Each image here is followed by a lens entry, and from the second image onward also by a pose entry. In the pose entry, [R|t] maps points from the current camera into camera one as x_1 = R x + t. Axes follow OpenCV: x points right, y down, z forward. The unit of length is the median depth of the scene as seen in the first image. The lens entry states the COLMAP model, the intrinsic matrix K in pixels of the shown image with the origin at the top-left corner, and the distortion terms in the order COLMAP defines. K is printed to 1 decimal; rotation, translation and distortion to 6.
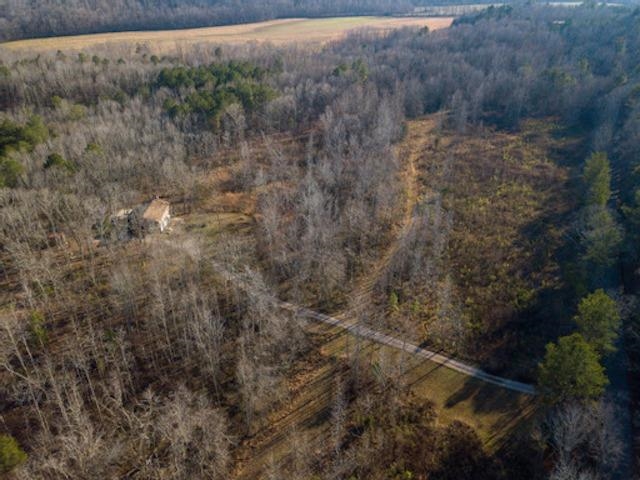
lens RADIAL K [[481.5, 0, 319.1], [0, 481.5, 241.4], [0, 0, 1]] dist [0.046394, -0.027114]
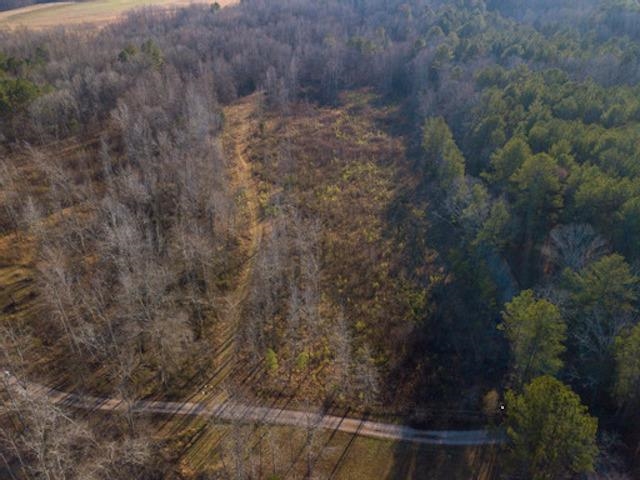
lens RADIAL K [[481.5, 0, 318.5], [0, 481.5, 244.4], [0, 0, 1]] dist [0.046394, -0.027114]
pose [[0.922884, -0.205951, 0.325376, 0.012973], [0.195595, 0.978554, 0.064609, -0.042507], [-0.331705, 0.004016, 0.943375, 0.177228]]
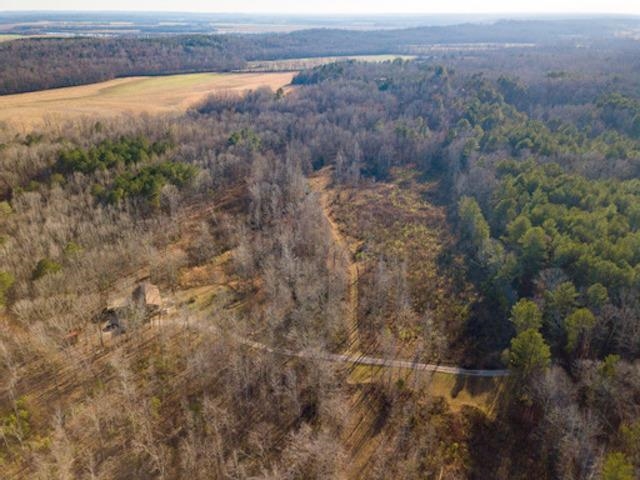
lens RADIAL K [[481.5, 0, 319.8], [0, 481.5, 241.1], [0, 0, 1]] dist [0.046394, -0.027114]
pose [[0.940212, -0.139090, 0.310895, -0.234211], [0.163033, 0.985235, -0.052265, -0.050671], [-0.299035, 0.099826, 0.949006, -0.141019]]
